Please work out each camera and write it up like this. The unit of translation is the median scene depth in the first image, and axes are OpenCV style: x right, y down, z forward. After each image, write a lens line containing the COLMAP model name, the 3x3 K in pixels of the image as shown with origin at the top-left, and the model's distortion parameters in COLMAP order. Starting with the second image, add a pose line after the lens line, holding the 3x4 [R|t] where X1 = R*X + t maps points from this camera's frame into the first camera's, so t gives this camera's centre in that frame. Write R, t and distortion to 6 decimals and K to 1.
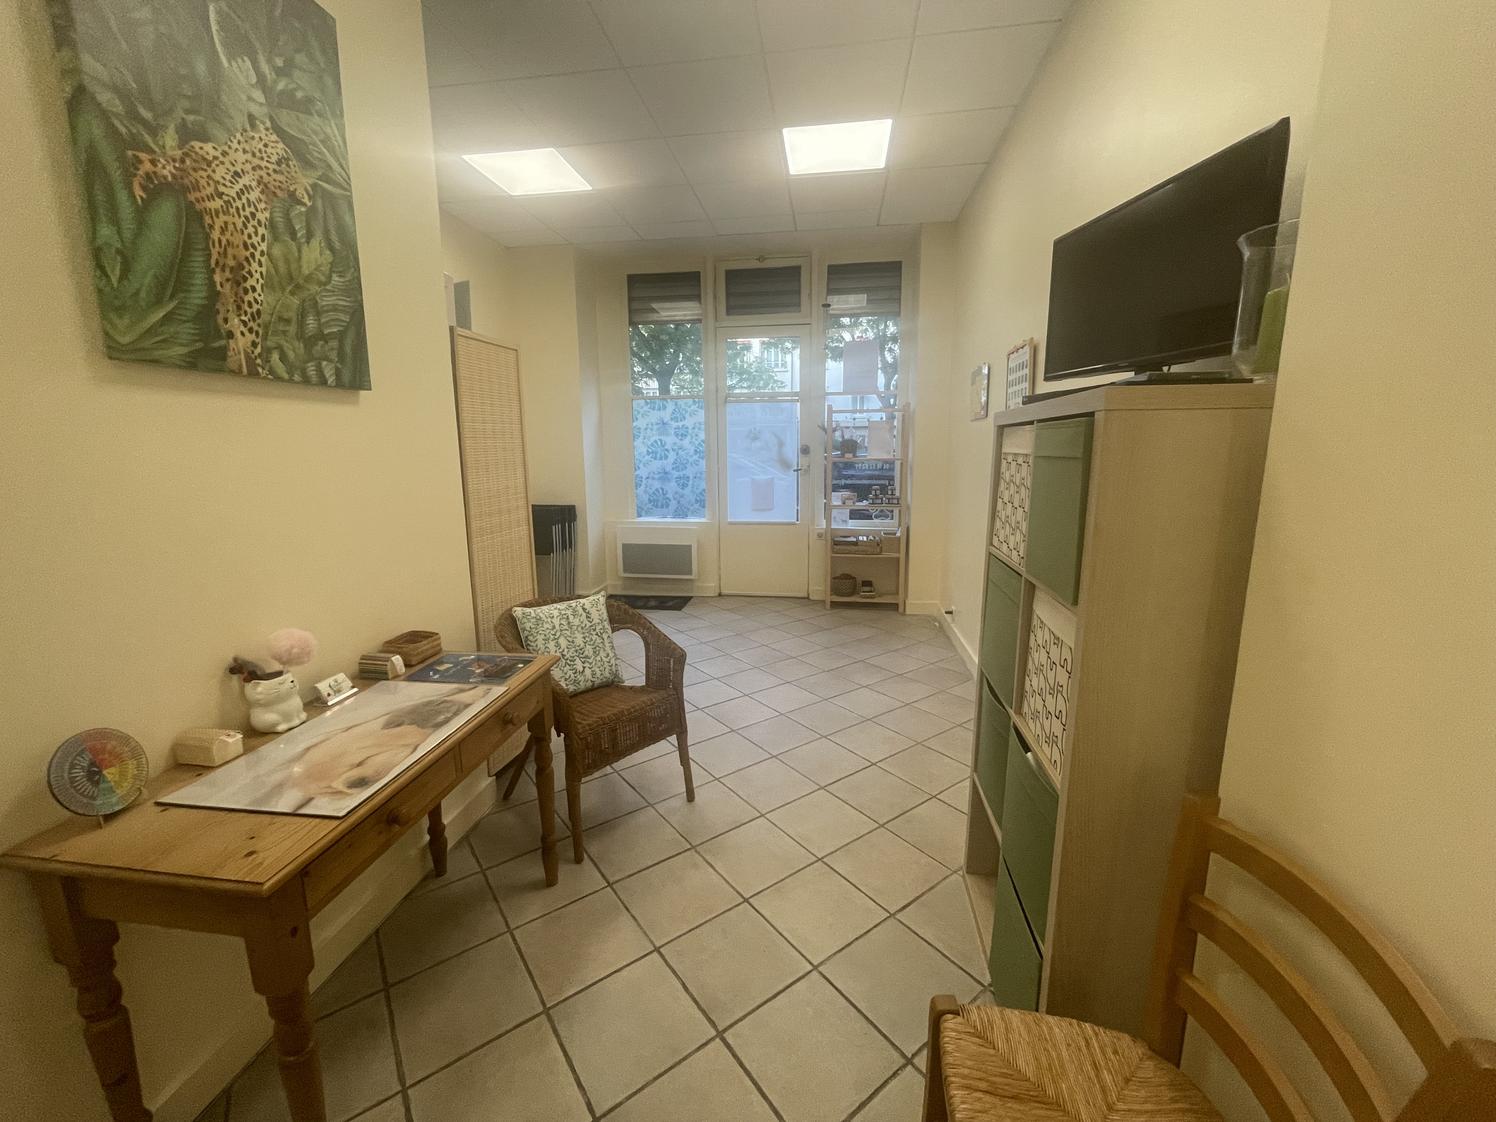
lens RADIAL K [[605.0, 0, 743.4], [0, 605.0, 554.8], [0, 0, 1]] dist [-0.003109, -0.000416]
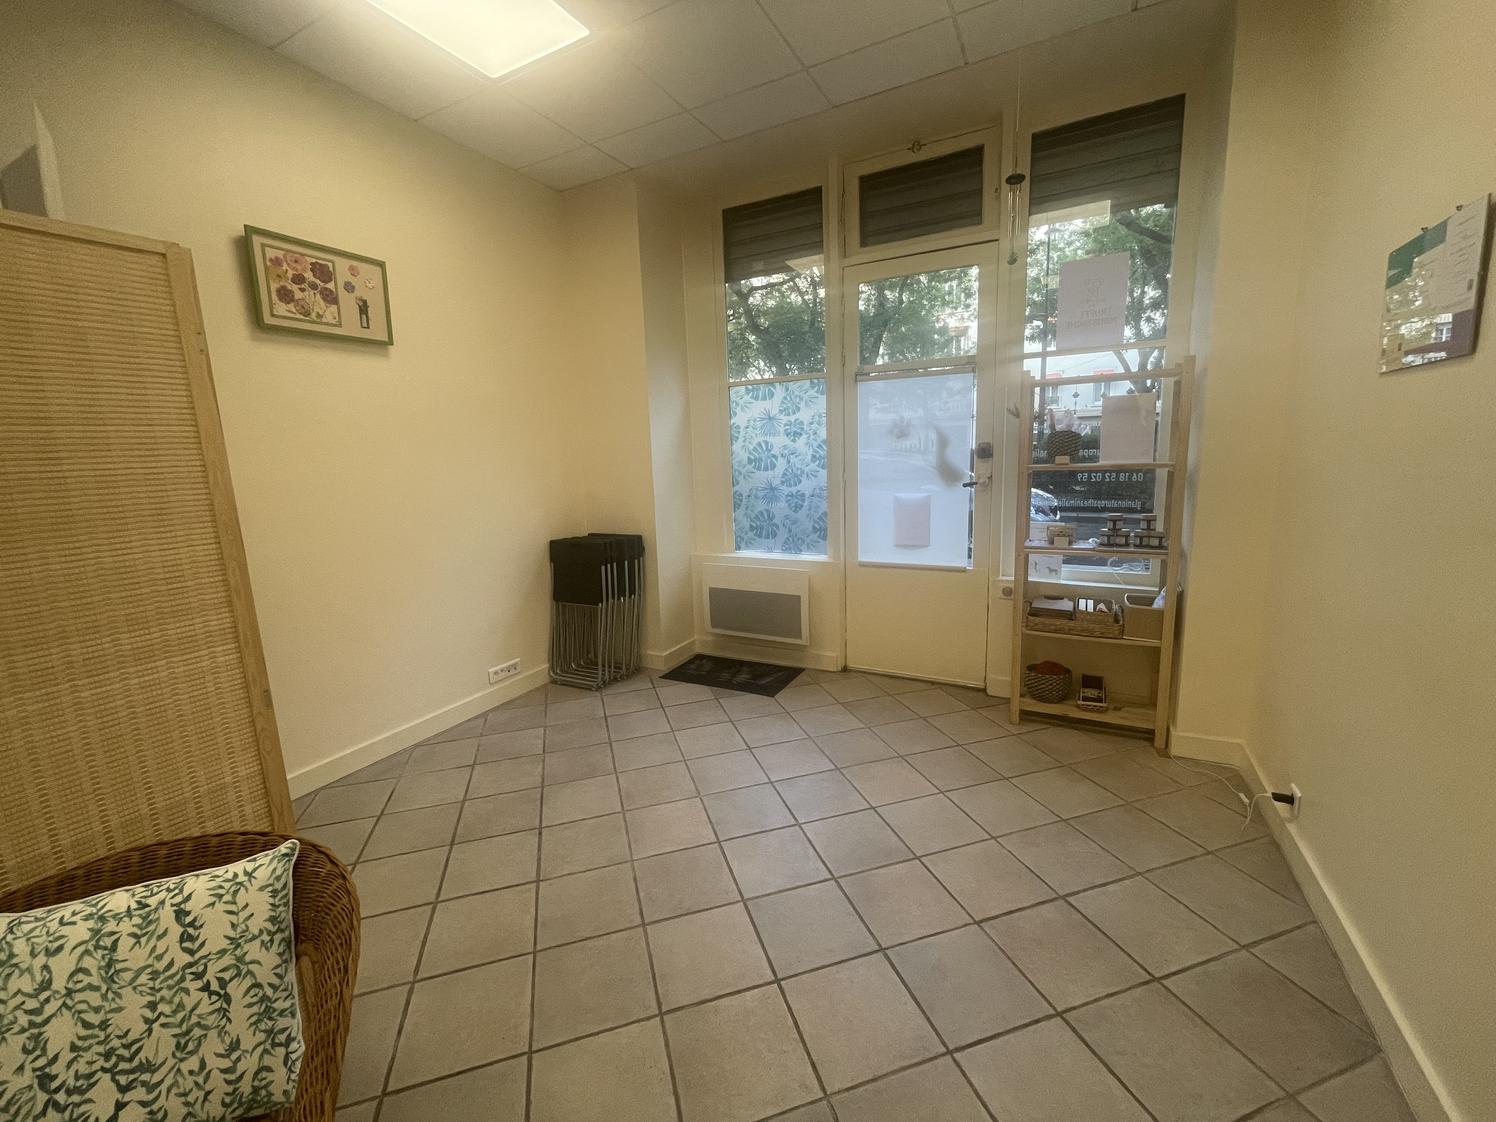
lens RADIAL K [[605.0, 0, 743.4], [0, 605.0, 554.8], [0, 0, 1]] dist [-0.003109, -0.000416]
pose [[0.941373, 0.031757, -0.335871, 0.179892], [-0.031696, 0.999481, 0.005665, -0.143885], [0.335877, 0.005313, 0.941891, 0.766161]]
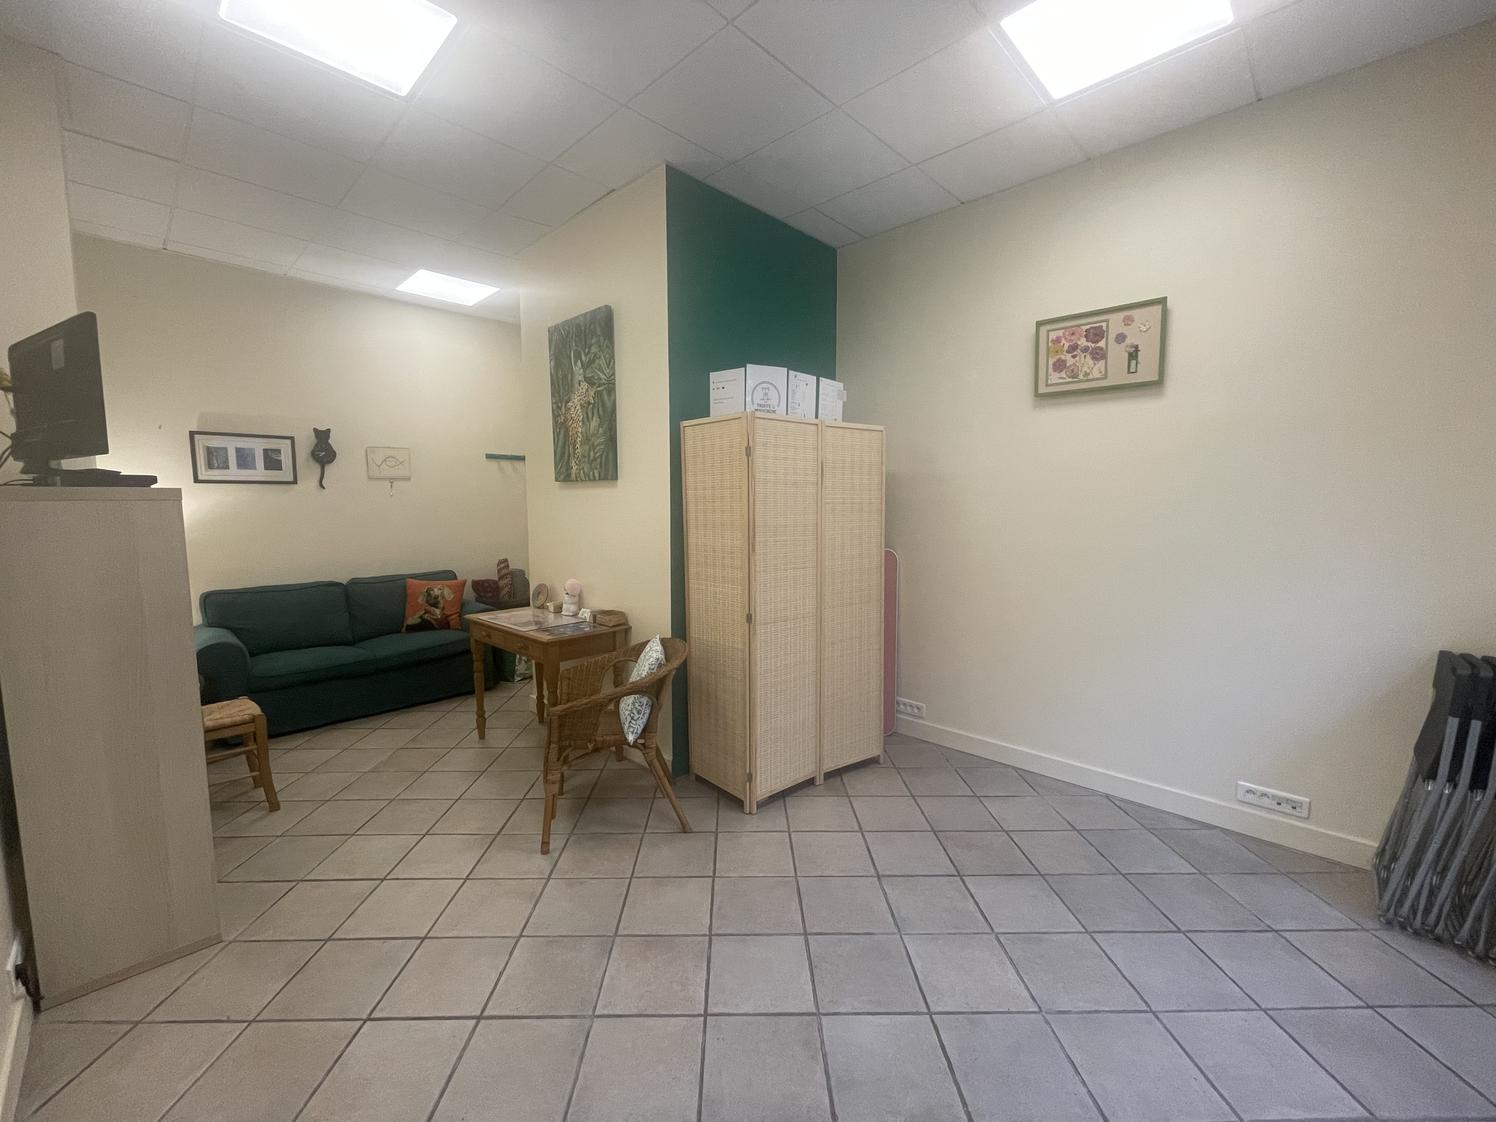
lens RADIAL K [[605.0, 0, 743.4], [0, 605.0, 554.8], [0, 0, 1]] dist [-0.003109, -0.000416]
pose [[-0.584373, 0.080055, -0.807527, 0.497518], [-0.135735, 0.971459, 0.194533, -0.326031], [0.800052, 0.223290, -0.556828, 1.706579]]
